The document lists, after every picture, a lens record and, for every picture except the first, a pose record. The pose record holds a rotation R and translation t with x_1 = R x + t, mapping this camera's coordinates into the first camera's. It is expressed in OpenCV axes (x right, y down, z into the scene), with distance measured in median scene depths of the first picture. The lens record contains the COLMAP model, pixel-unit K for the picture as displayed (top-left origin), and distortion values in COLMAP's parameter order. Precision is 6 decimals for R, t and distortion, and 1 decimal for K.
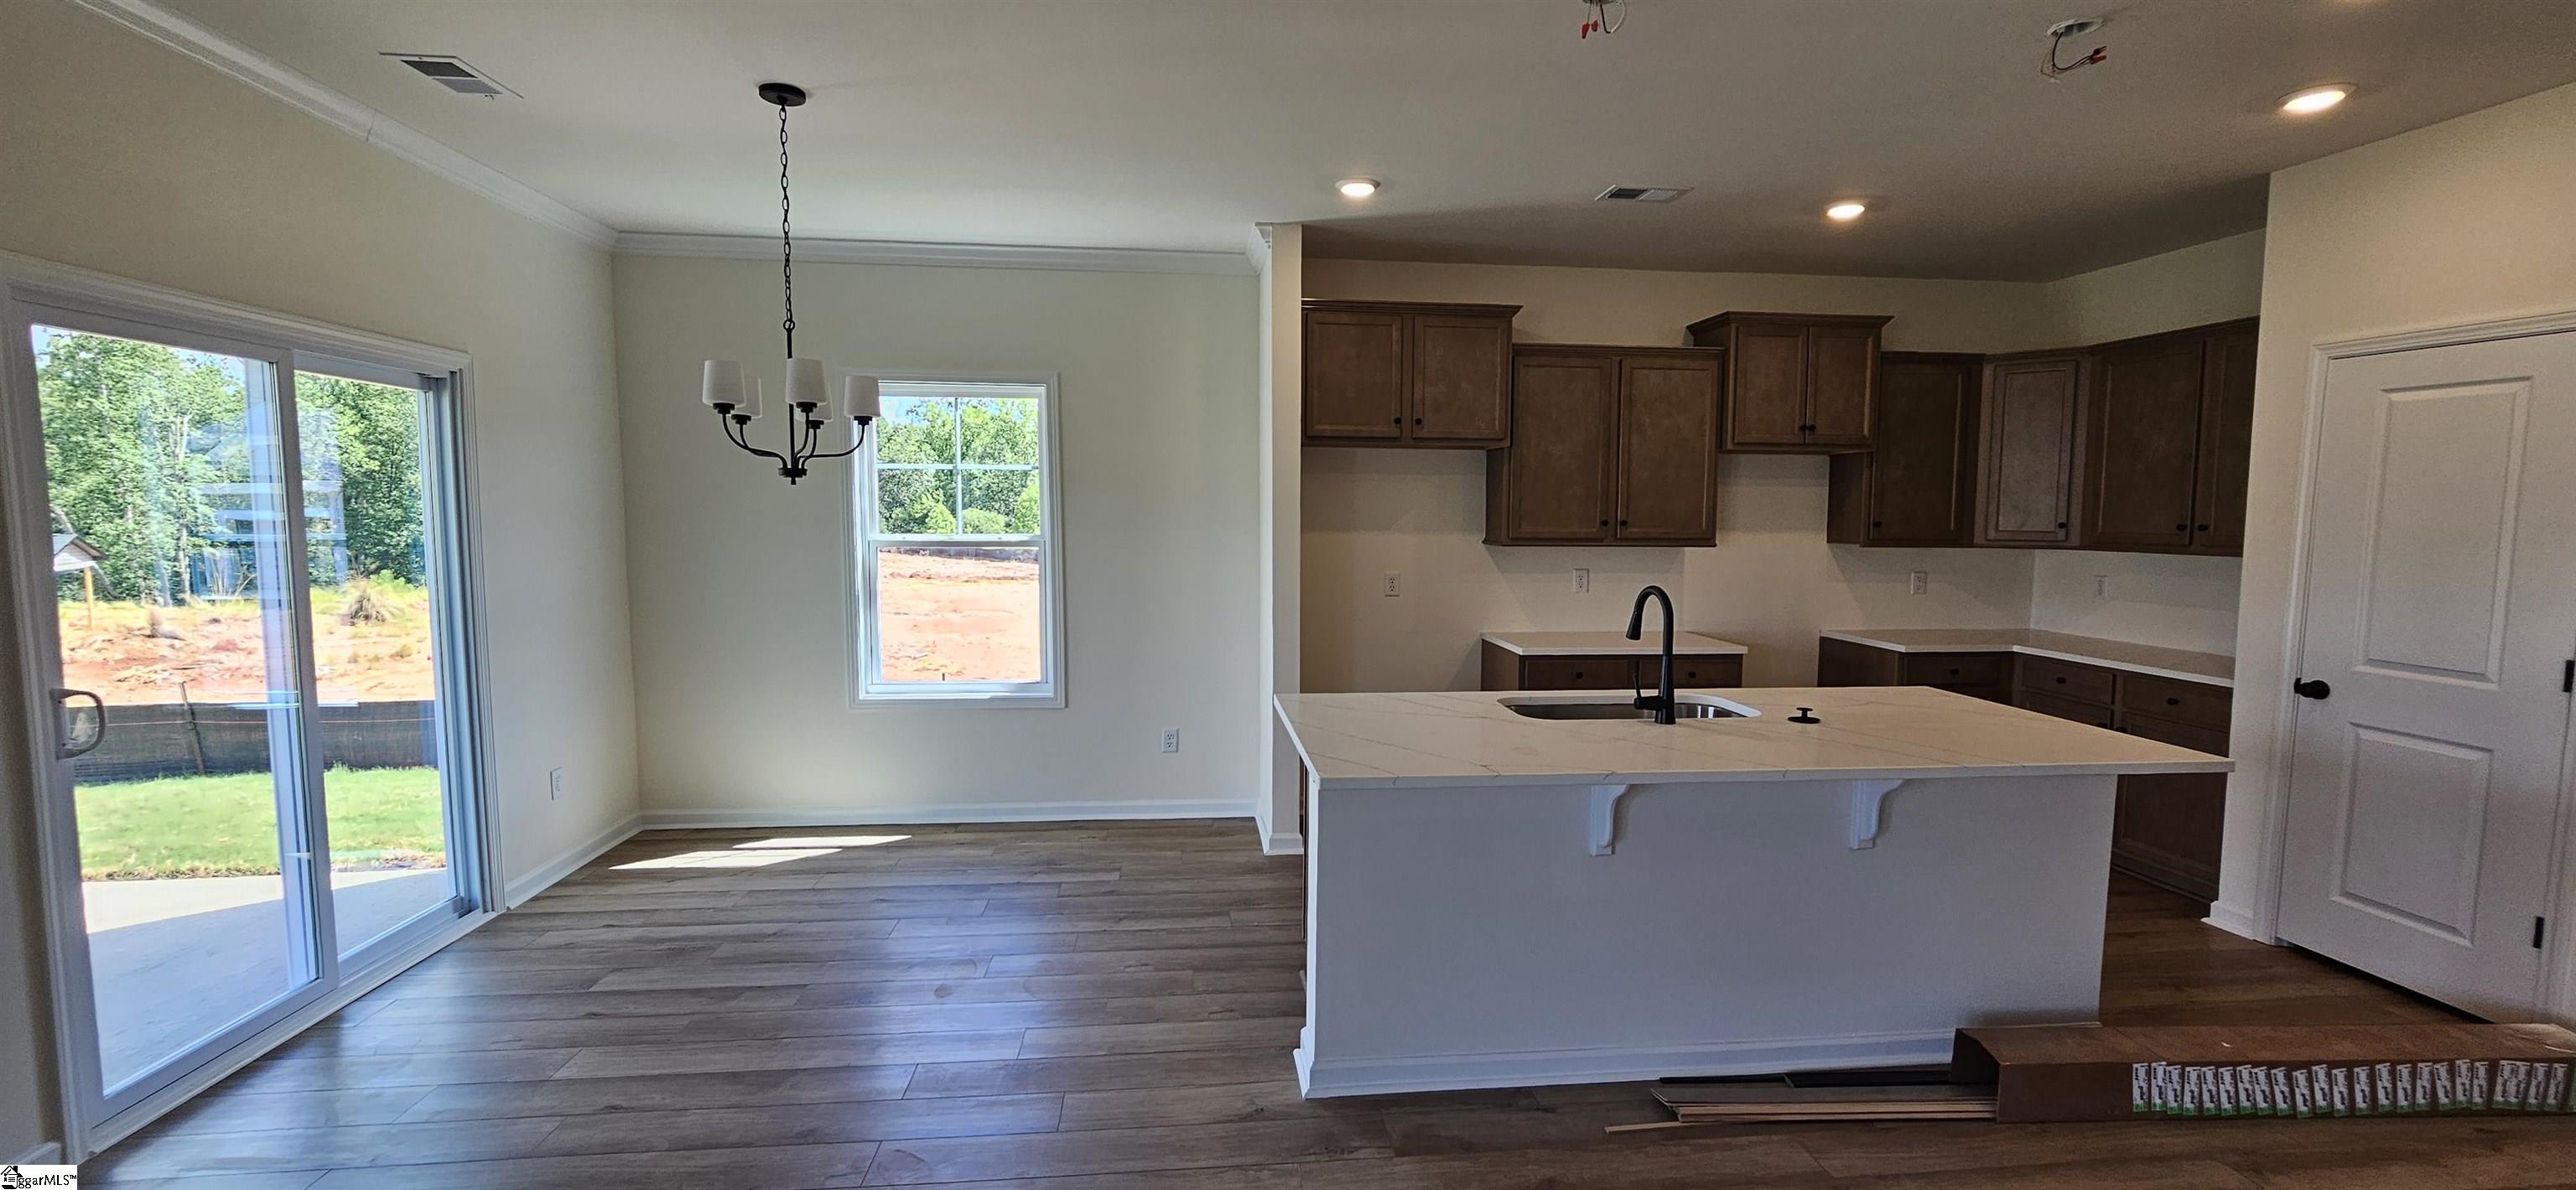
lens RADIAL K [[1052.4, 0, 1285.4], [0, 1052.4, 595.6], [0, 0, 1]] dist [-0.001054, -0.000254]
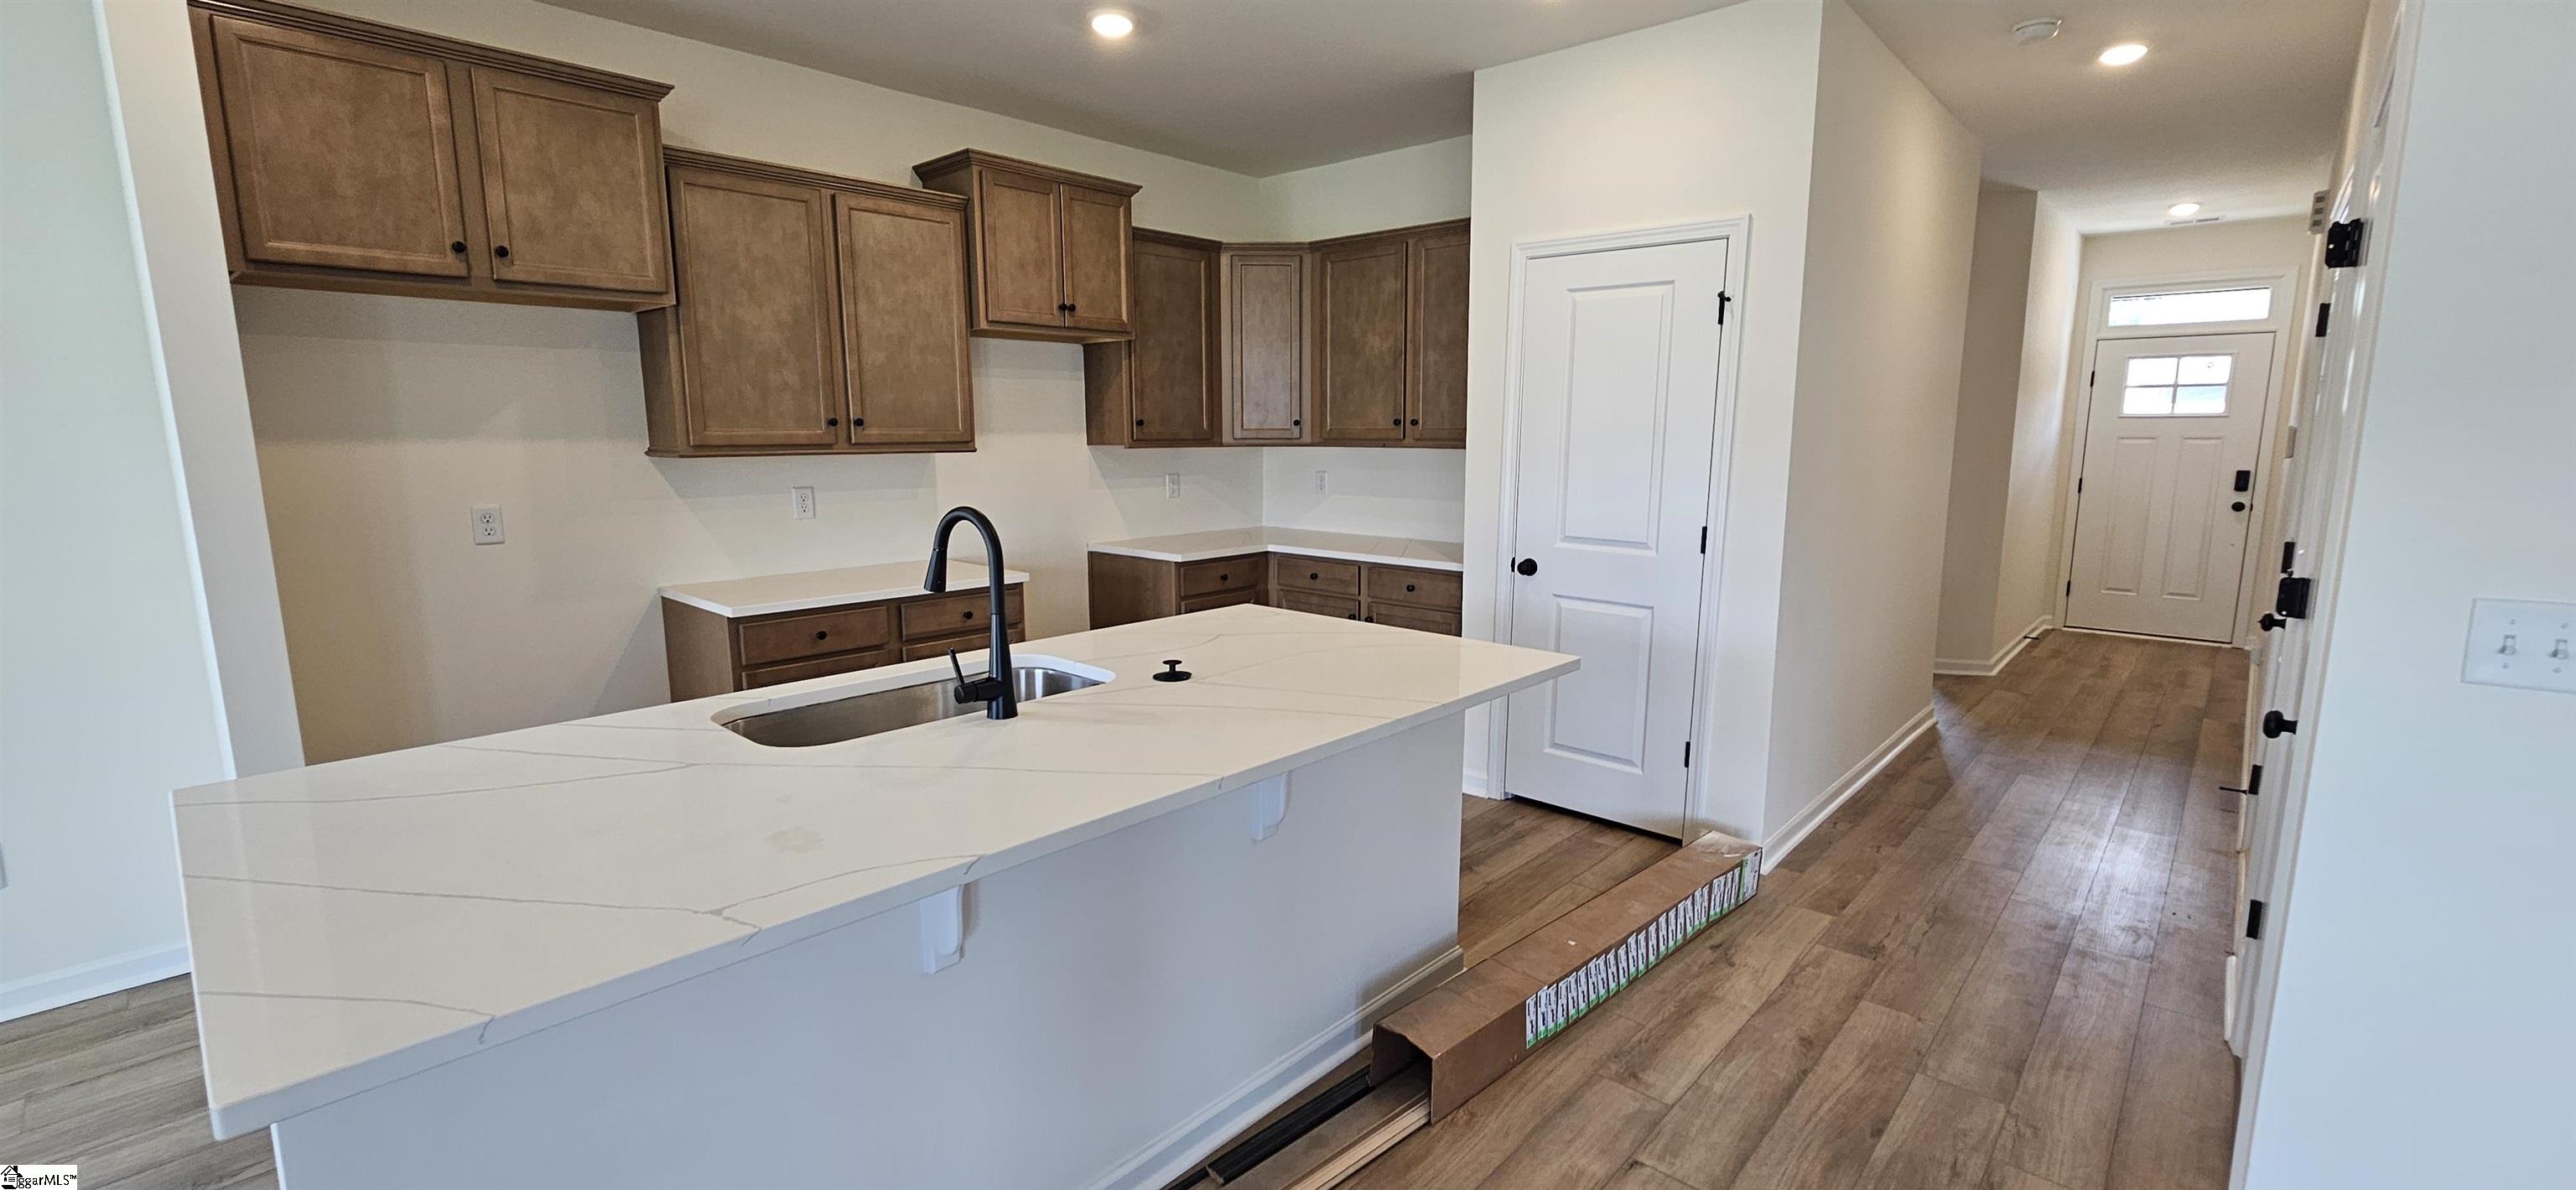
lens RADIAL K [[1072.7, 0, 1280.8], [0, 1072.7, 596.2], [0, 0, 1]] dist [-0.001612, -0.000232]
pose [[0.750723, -0.110070, 0.651383, 0.039378], [0.058323, 0.993215, 0.100614, -0.005804], [-0.658037, -0.037543, 0.752049, 0.235222]]
